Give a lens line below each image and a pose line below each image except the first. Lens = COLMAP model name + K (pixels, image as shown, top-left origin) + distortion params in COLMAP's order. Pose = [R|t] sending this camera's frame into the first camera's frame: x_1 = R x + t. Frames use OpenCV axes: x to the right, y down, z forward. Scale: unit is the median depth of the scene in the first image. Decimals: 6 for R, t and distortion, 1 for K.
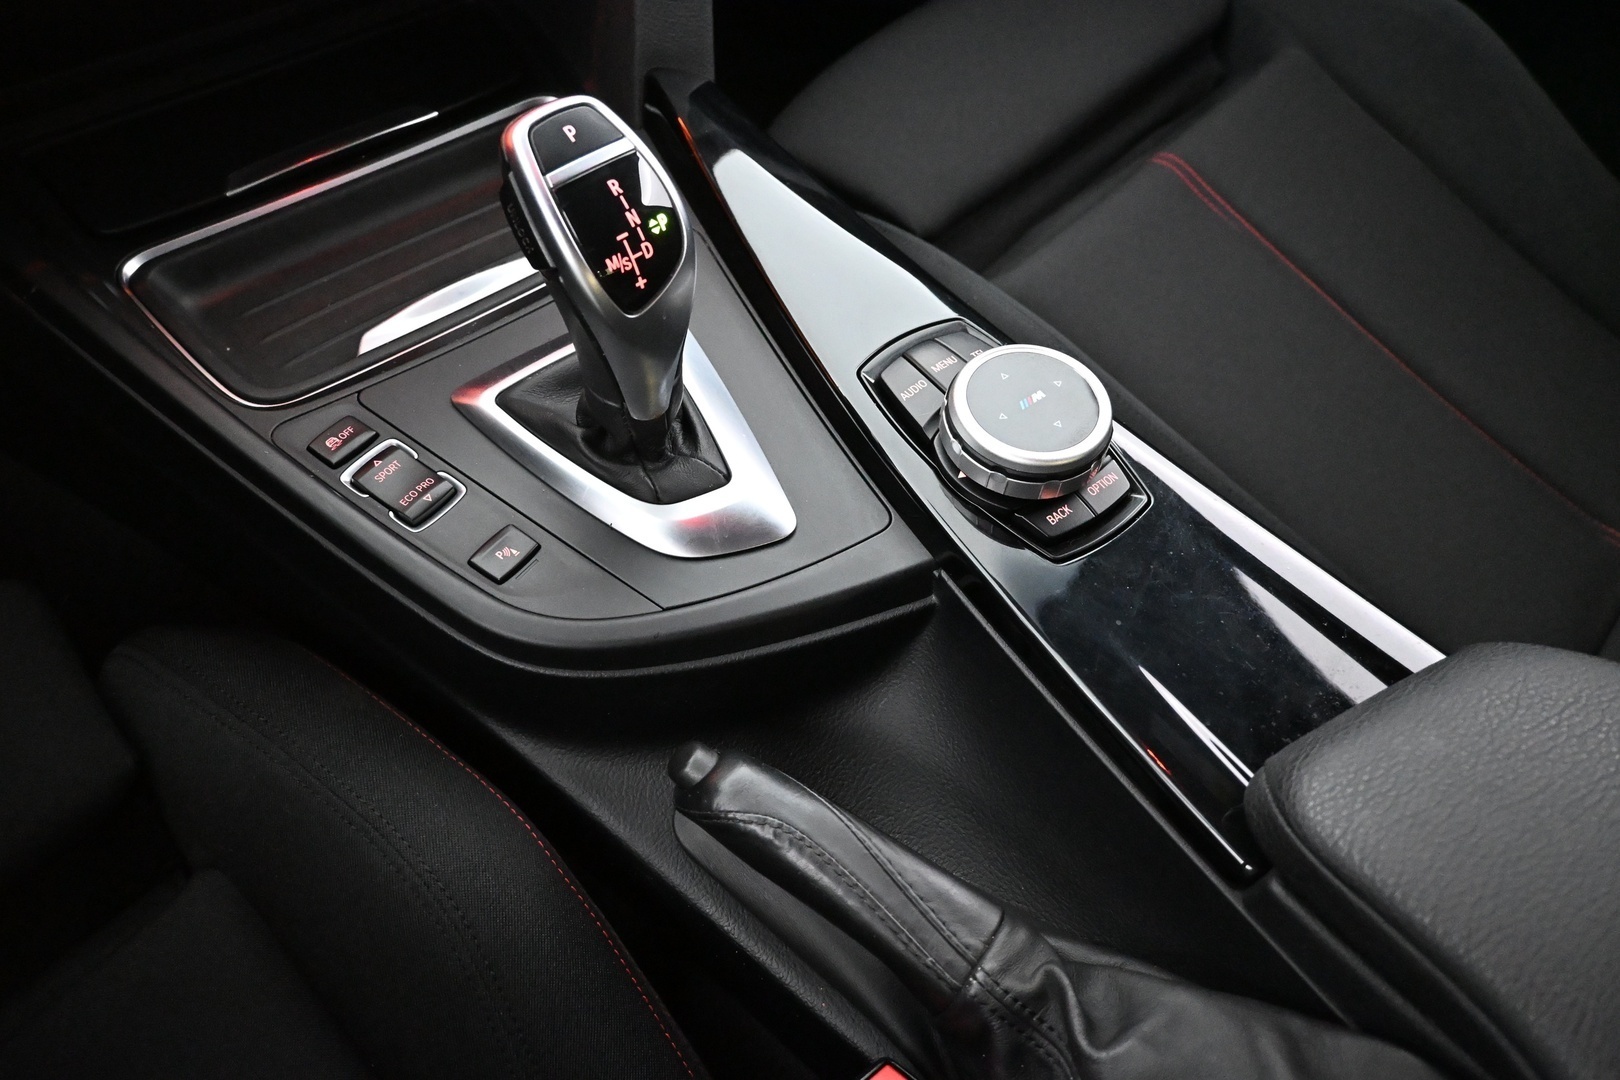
lens RADIAL K [[1088.9, 0, 811.2], [0, 1088.9, 543.7], [0, 0, 1]] dist [-0.002628, 0.001084]
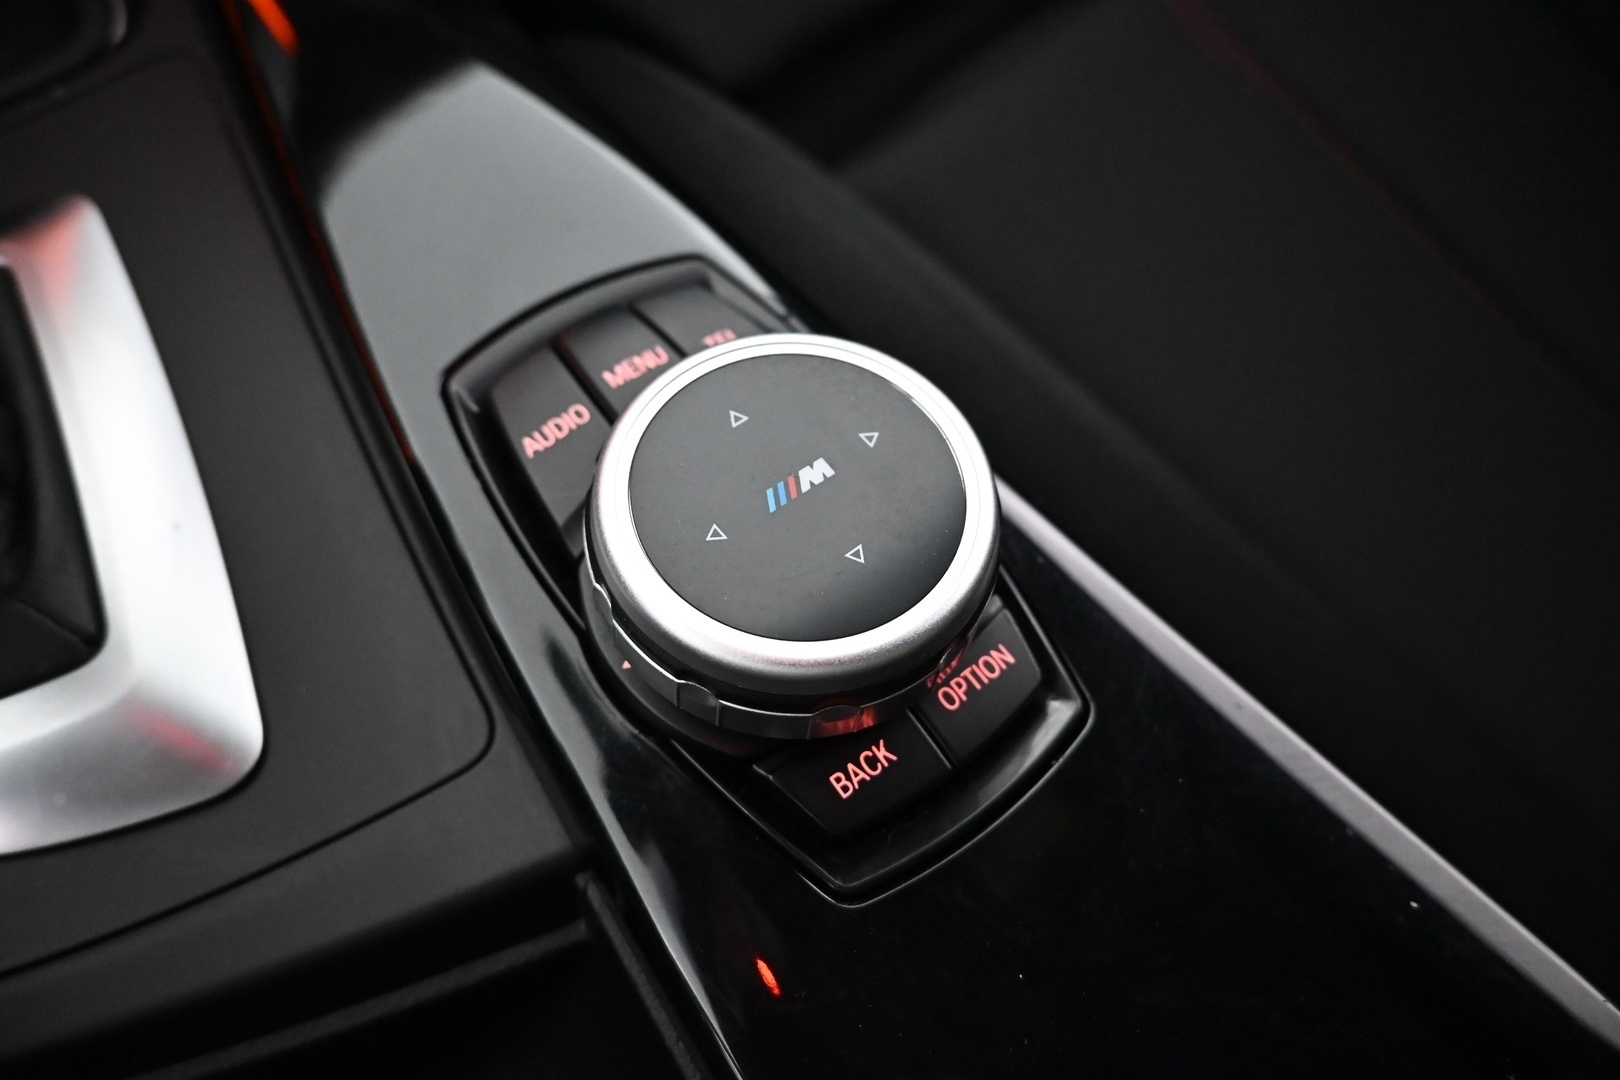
lens RADIAL K [[1088.9, 0, 814.8], [0, 1088.9, 542.7], [0, 0, 1]] dist [-0.002628, 0.001084]
pose [[0.999221, 0.007770, 0.038686, 0.191975], [-0.011196, 0.995954, 0.089161, -0.145146], [-0.037837, -0.089525, 0.995266, 0.598570]]
